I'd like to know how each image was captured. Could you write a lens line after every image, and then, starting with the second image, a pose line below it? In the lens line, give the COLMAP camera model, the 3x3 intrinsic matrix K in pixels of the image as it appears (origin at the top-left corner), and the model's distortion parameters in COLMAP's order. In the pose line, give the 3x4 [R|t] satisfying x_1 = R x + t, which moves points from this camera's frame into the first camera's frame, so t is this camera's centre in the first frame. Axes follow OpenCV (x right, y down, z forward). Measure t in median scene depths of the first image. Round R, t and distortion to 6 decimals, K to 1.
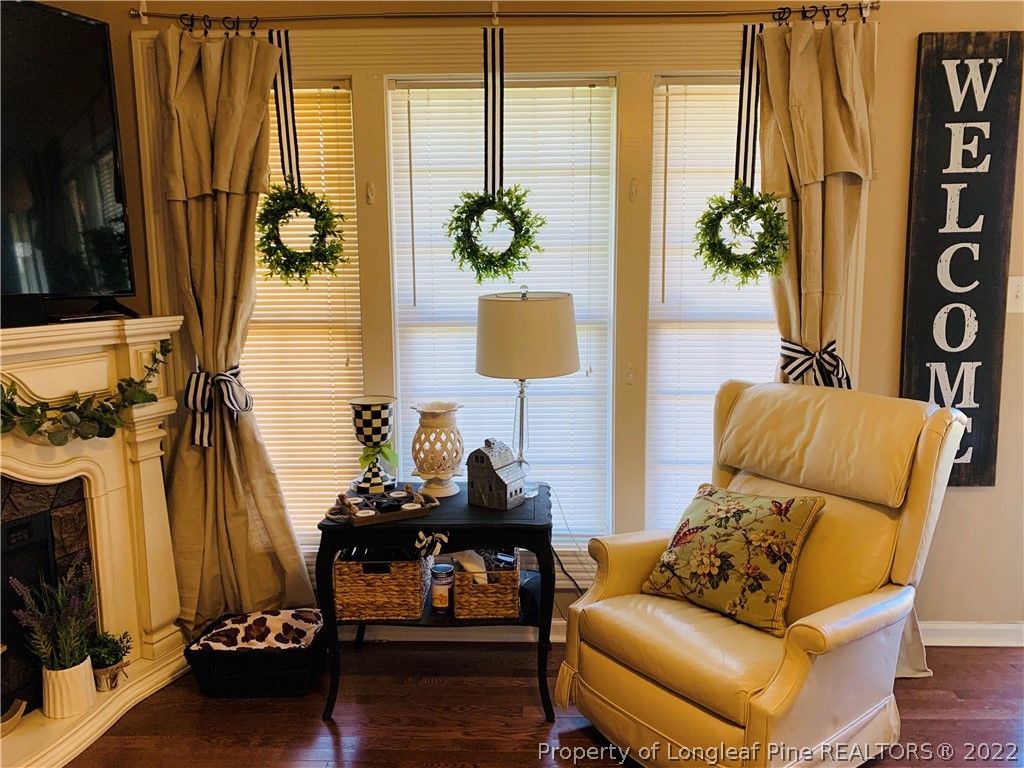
lens RADIAL K [[784.5, 0, 511.6], [0, 784.5, 381.6], [0, 0, 1]] dist [0.008696, -0.011666]
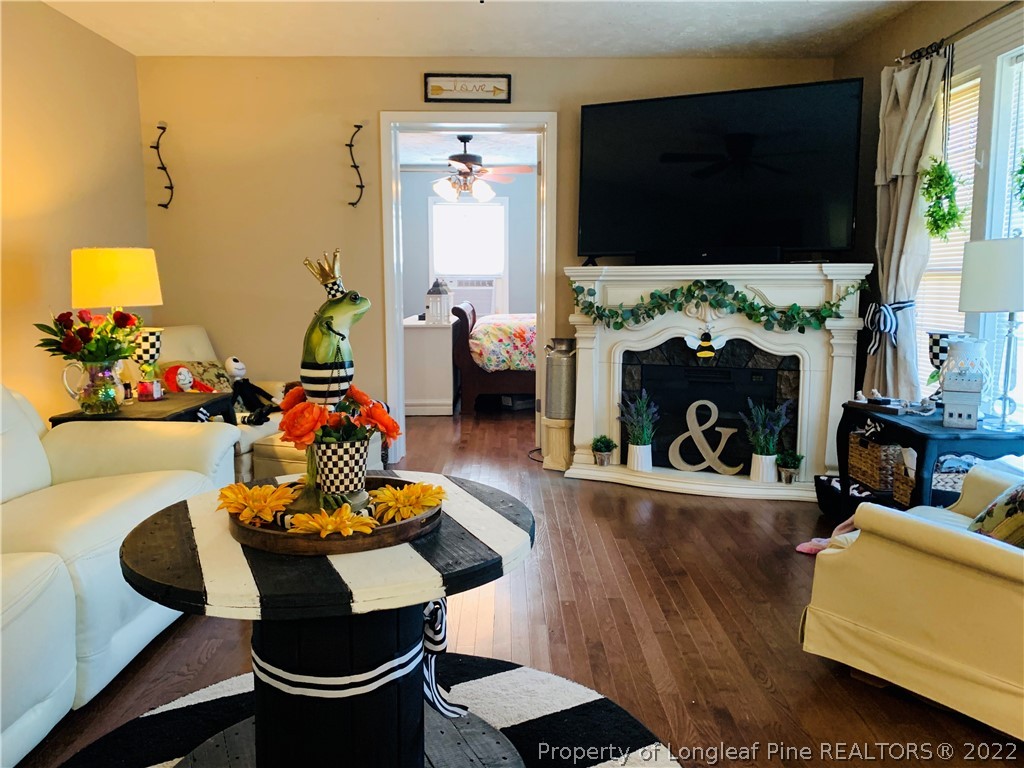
lens RADIAL K [[784.5, 0, 511.8], [0, 784.5, 382.7], [0, 0, 1]] dist [0.008696, -0.011666]
pose [[0.030915, 0.141821, -0.989409, 1.093074], [-0.146307, 0.979863, 0.135881, 0.035731], [0.988756, 0.140556, 0.051042, 0.295937]]
